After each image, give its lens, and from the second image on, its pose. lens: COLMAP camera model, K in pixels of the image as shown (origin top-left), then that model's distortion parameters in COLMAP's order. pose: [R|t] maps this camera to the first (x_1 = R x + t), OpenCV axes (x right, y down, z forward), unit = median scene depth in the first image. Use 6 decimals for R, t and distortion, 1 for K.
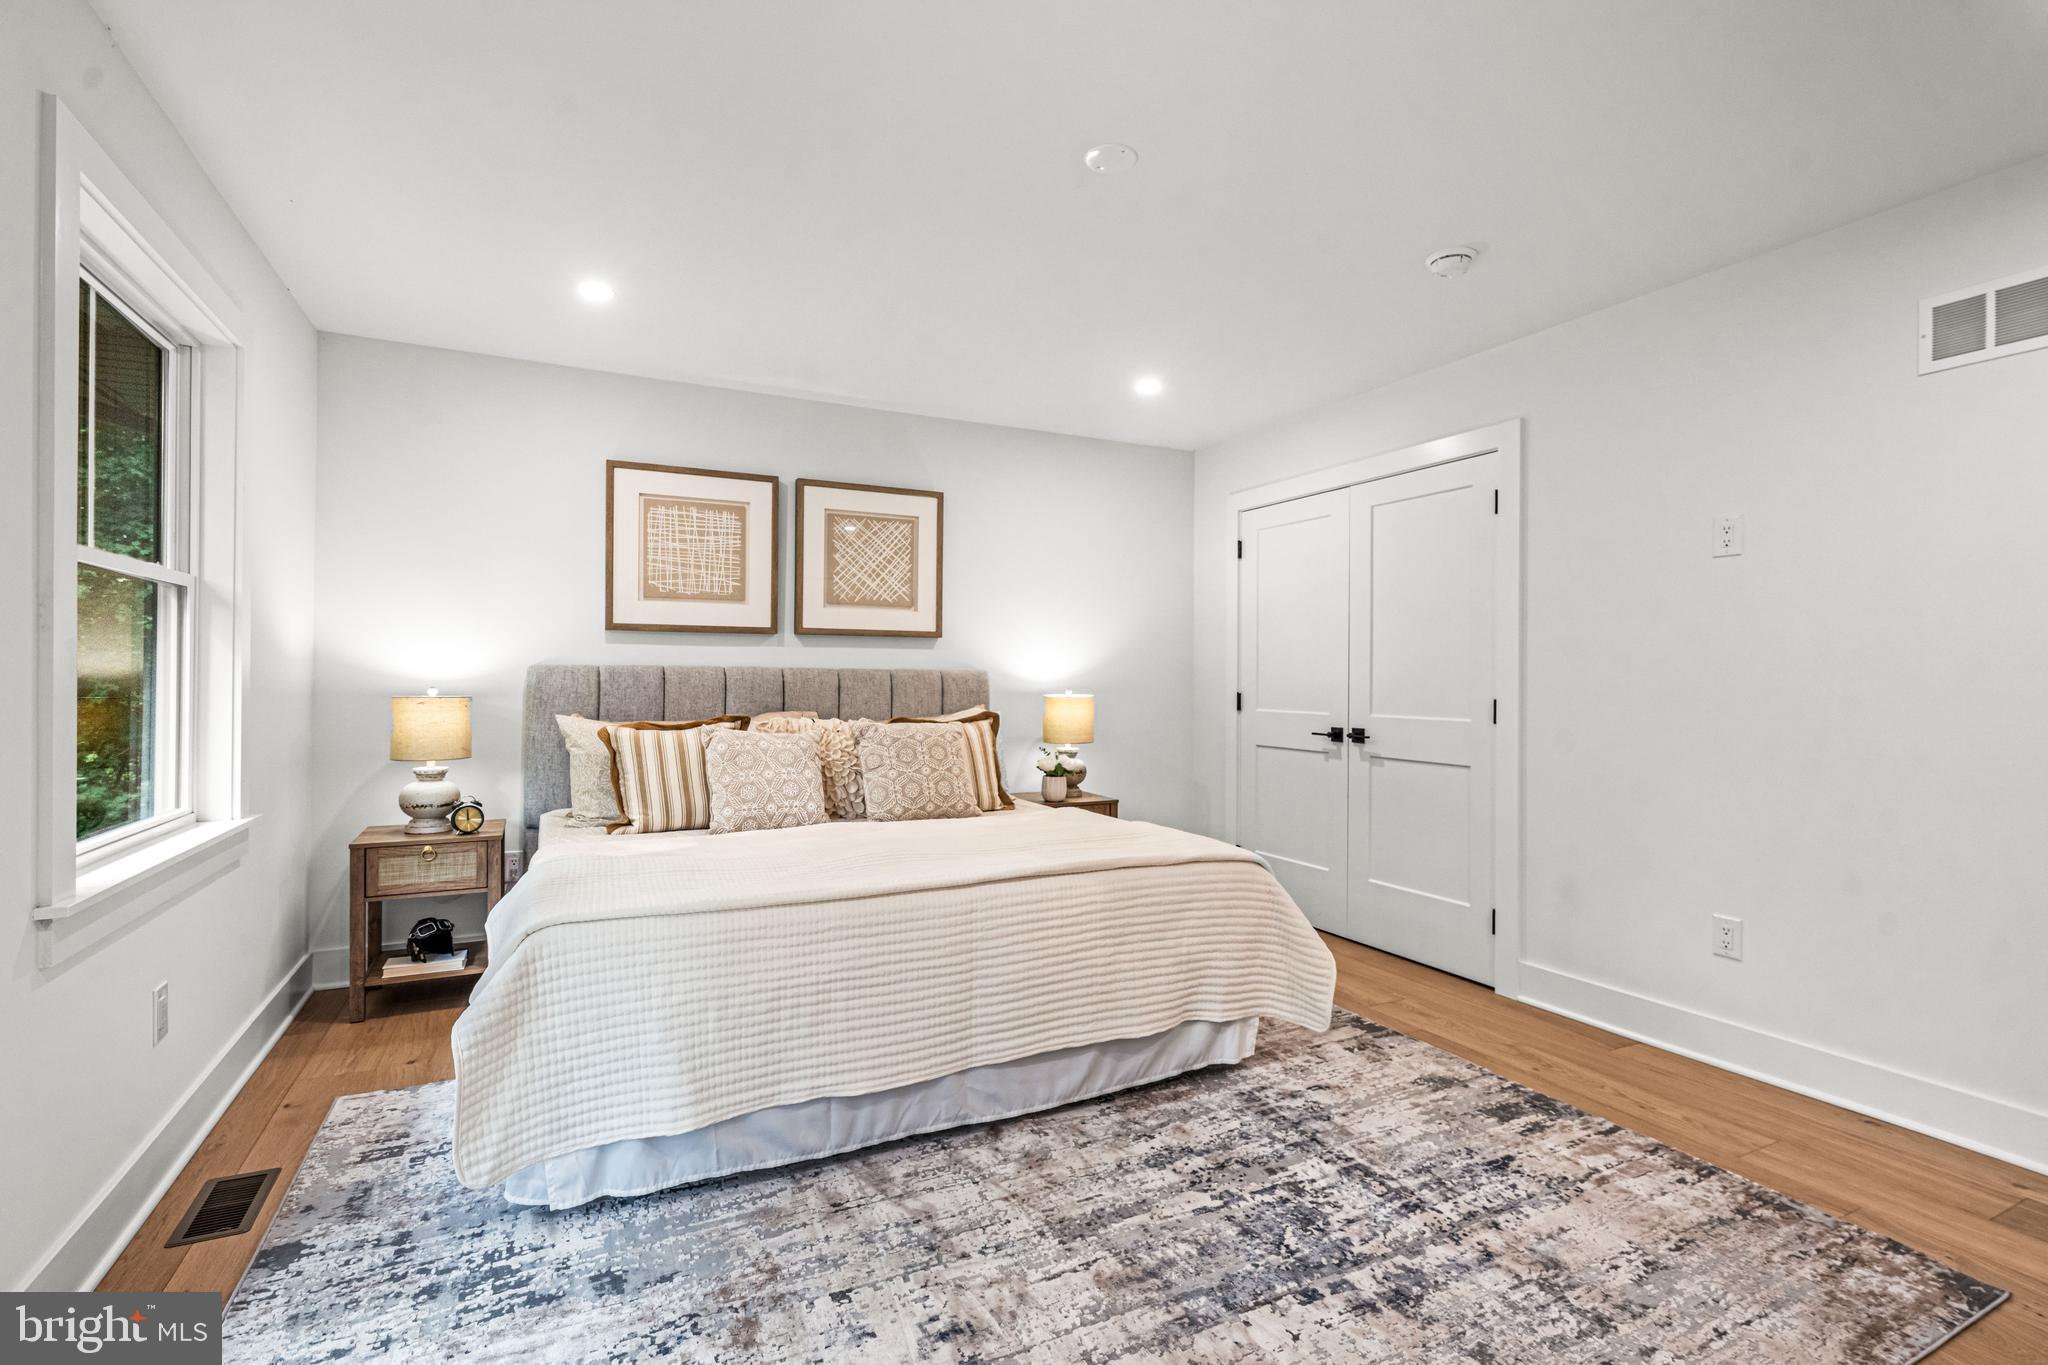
lens RADIAL K [[963.8, 0, 1017.1], [0, 963.8, 684.8], [0, 0, 1]] dist [0.001167, 0.000029]
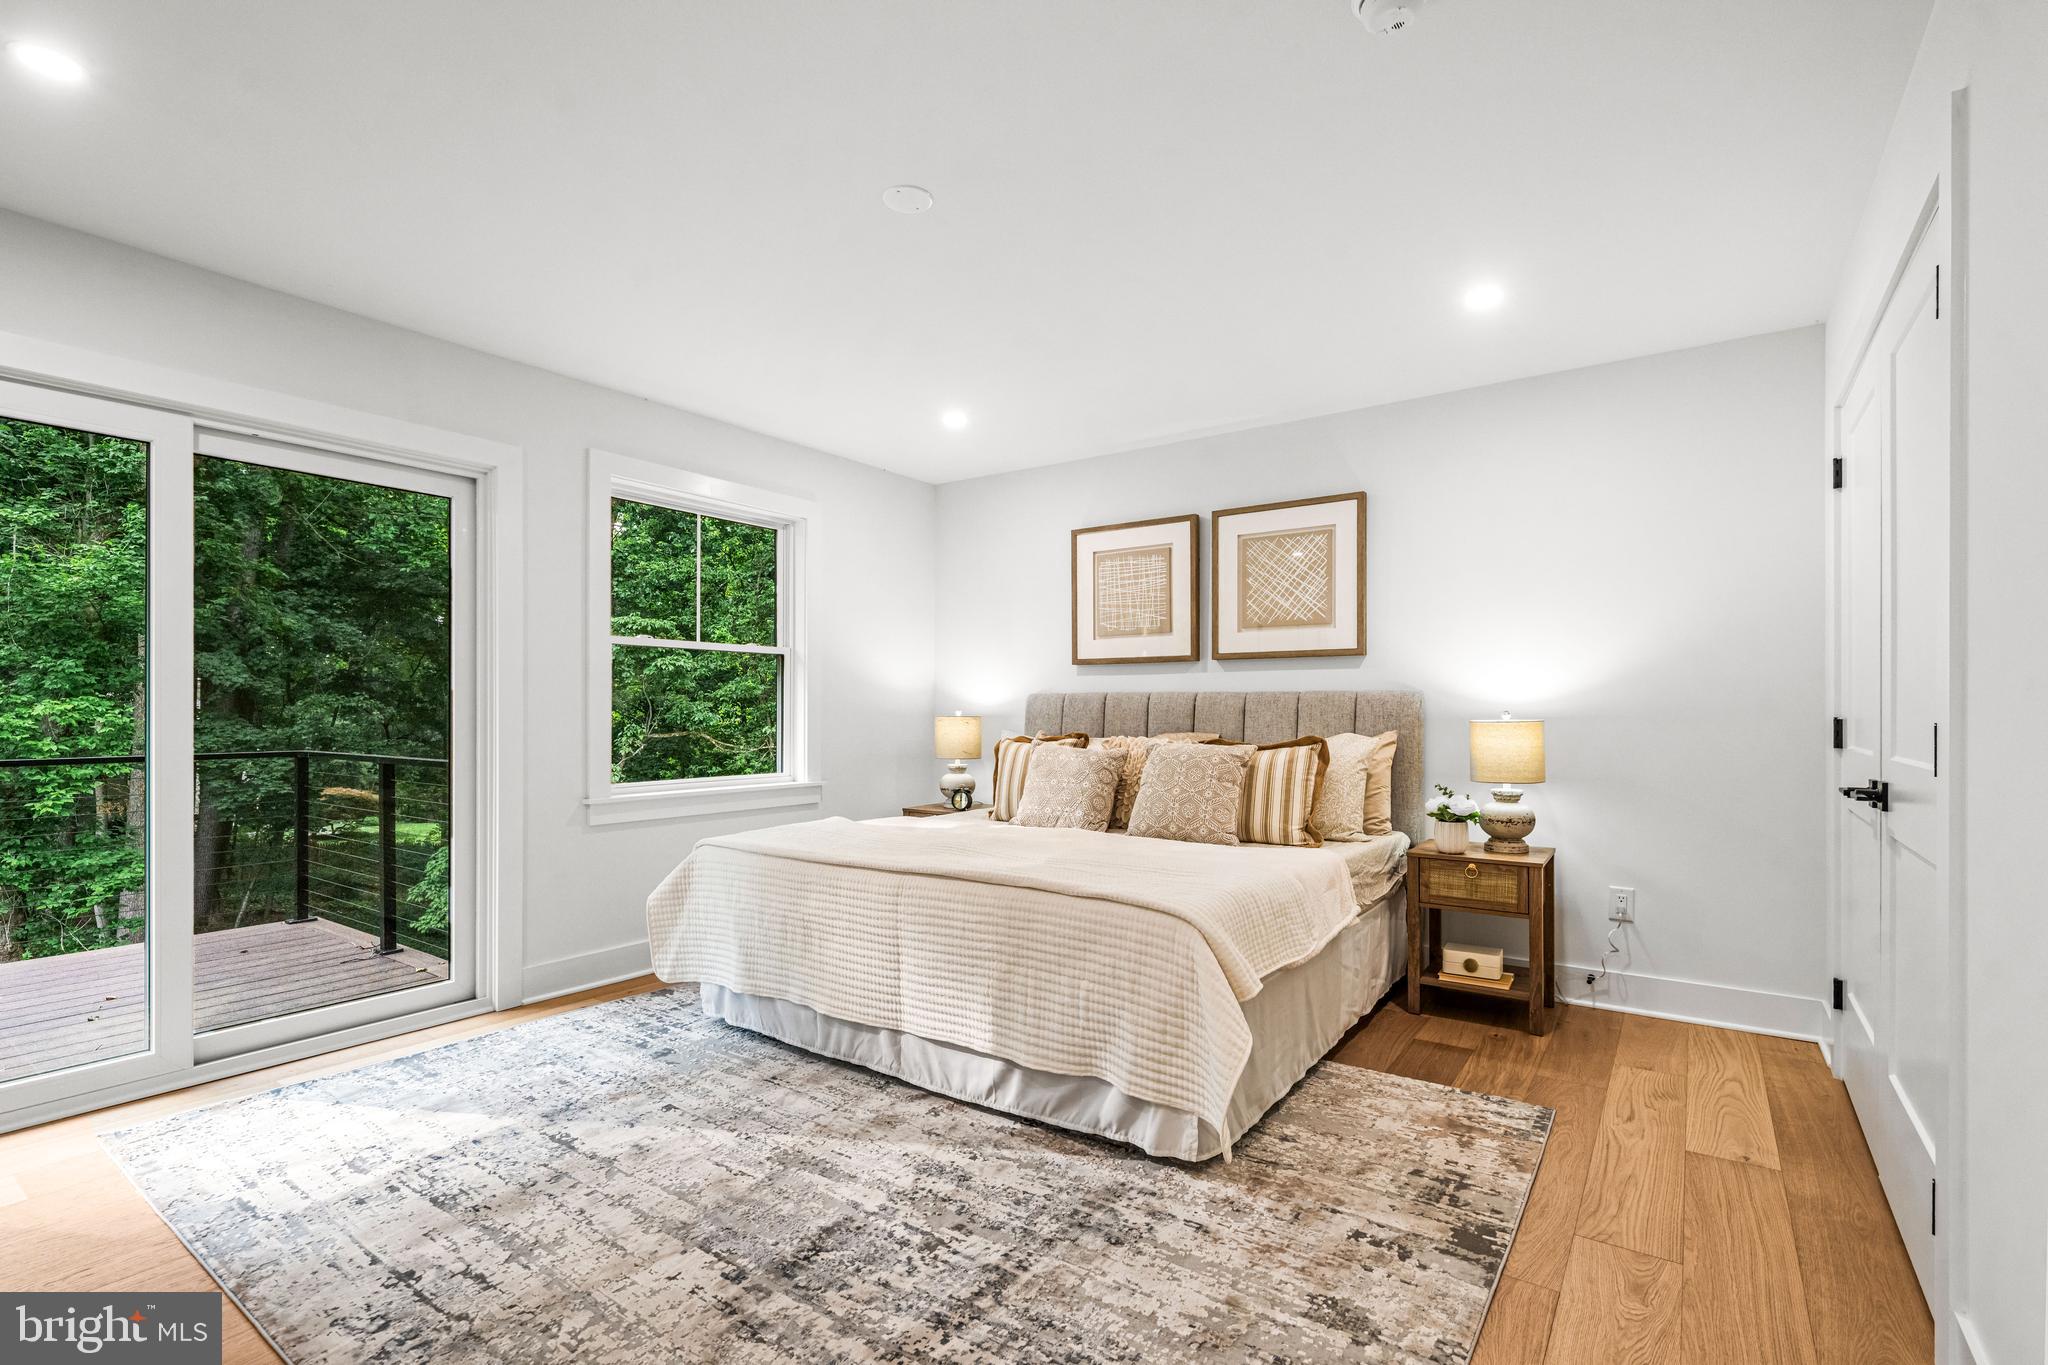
lens RADIAL K [[929.8, 0, 1022.8], [0, 929.8, 718.1], [0, 0, 1]] dist [0.000319, -0.000380]
pose [[0.470567, 0.002973, -0.882359, 0.781267], [-0.004013, 0.999991, 0.001229, 0.014691], [0.882355, 0.002962, 0.470575, 0.465894]]
